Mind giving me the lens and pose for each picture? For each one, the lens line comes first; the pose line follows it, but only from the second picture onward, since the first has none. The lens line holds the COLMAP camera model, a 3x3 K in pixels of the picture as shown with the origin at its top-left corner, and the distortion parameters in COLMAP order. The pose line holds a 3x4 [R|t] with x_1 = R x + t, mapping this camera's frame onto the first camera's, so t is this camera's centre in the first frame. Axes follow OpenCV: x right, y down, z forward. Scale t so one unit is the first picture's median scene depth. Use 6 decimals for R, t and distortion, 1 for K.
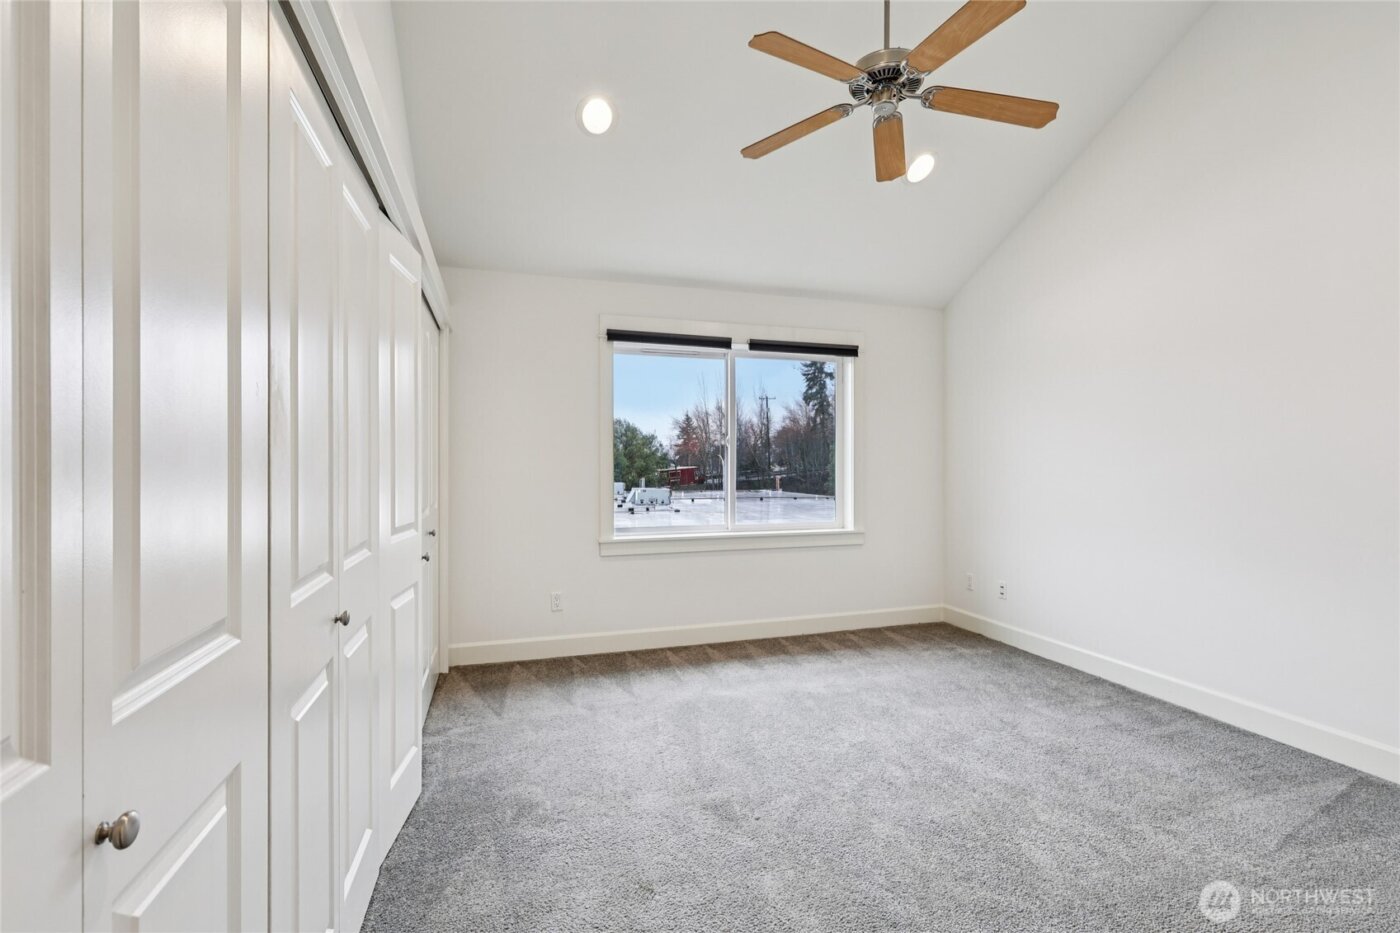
lens RADIAL K [[624.6, 0, 703.2], [0, 624.6, 462.9], [0, 0, 1]] dist [-0.002308, 0.000143]
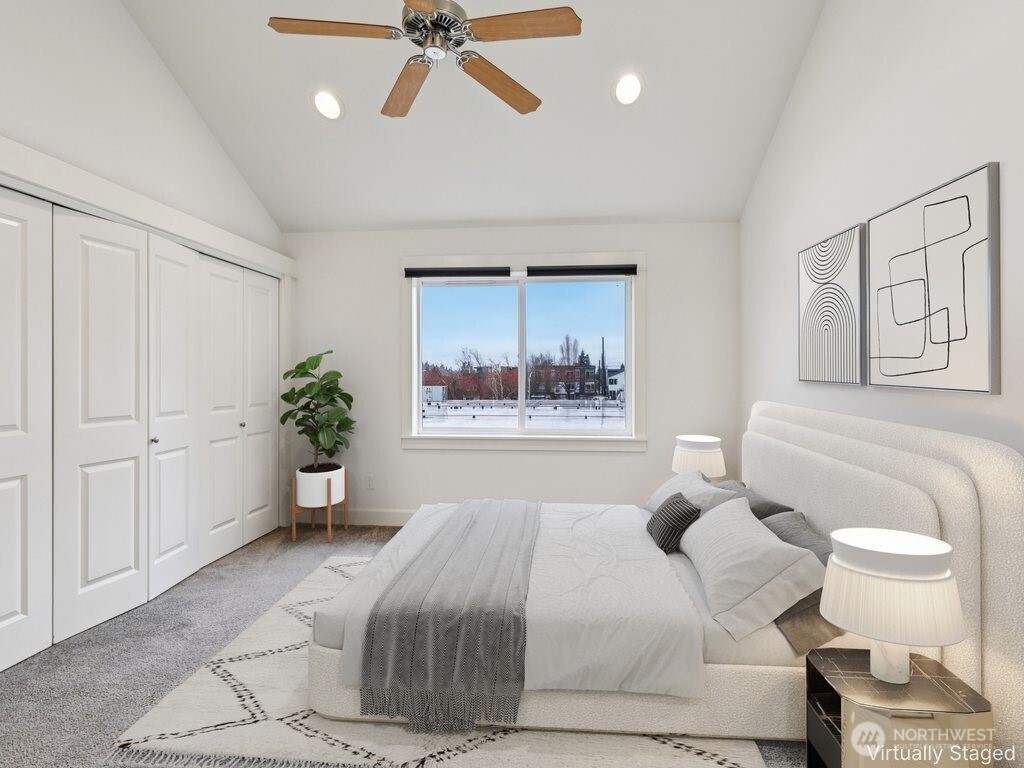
lens RADIAL K [[512.7, 0, 516.6], [0, 512.7, 378.7], [0, 0, 1]] dist [-0.004399, 0.001433]
pose [[0.925271, -0.000181, -0.379307, 0.416303], [0.001301, 0.999996, 0.002696, 0.004613], [0.379305, -0.002988, 0.925267, 0.124048]]
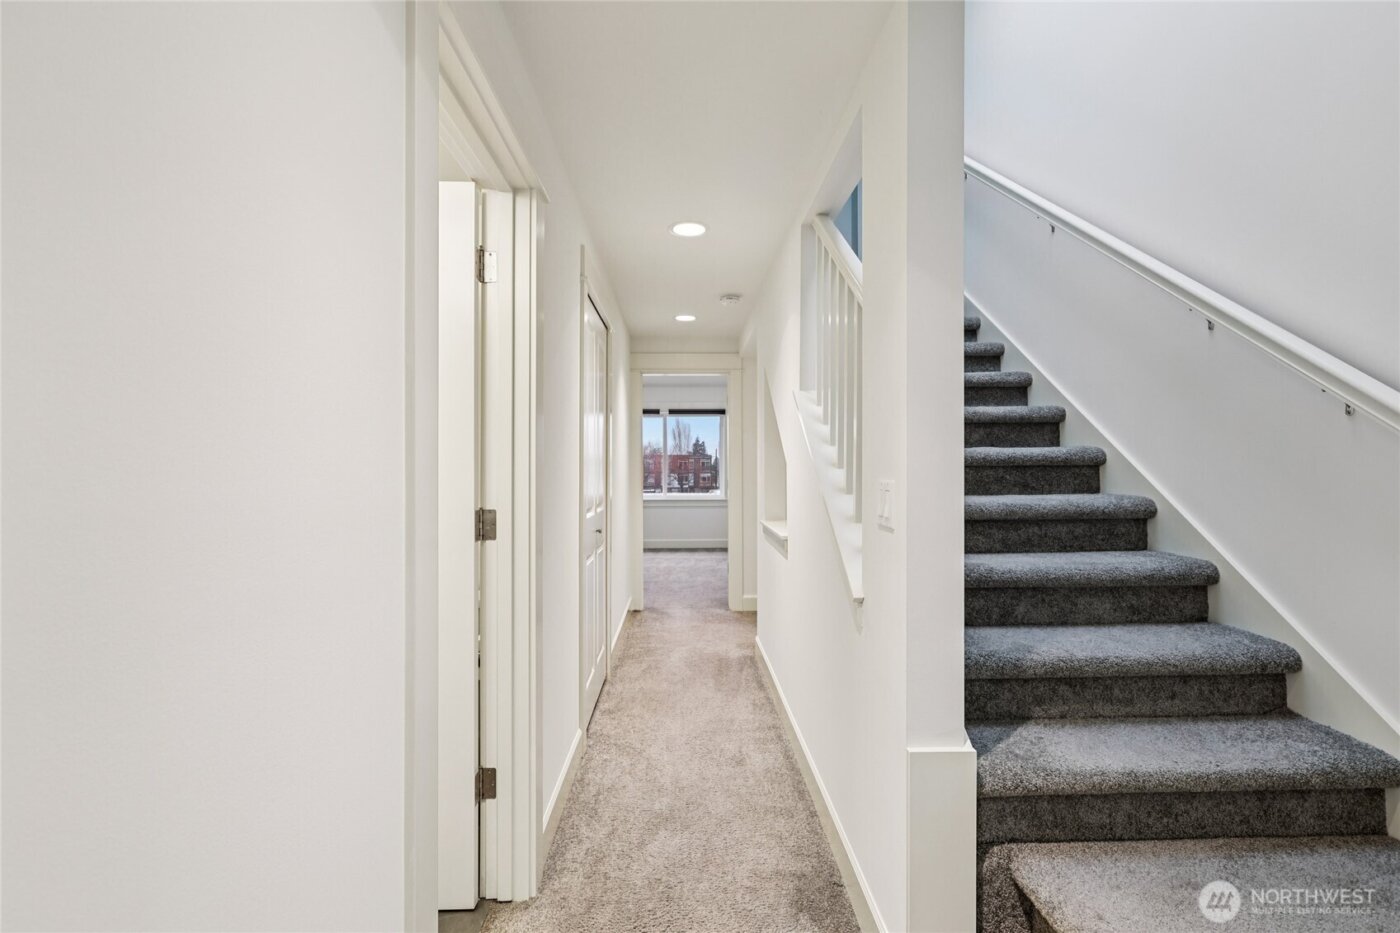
lens RADIAL K [[624.6, 0, 703.4], [0, 624.6, 469.8], [0, 0, 1]] dist [-0.002308, 0.000143]
pose [[0.968603, -0.006738, -0.248523, 0.741940], [0.007506, 0.999970, 0.002146, 0.010363], [0.248501, -0.003944, 0.968624, -1.101573]]
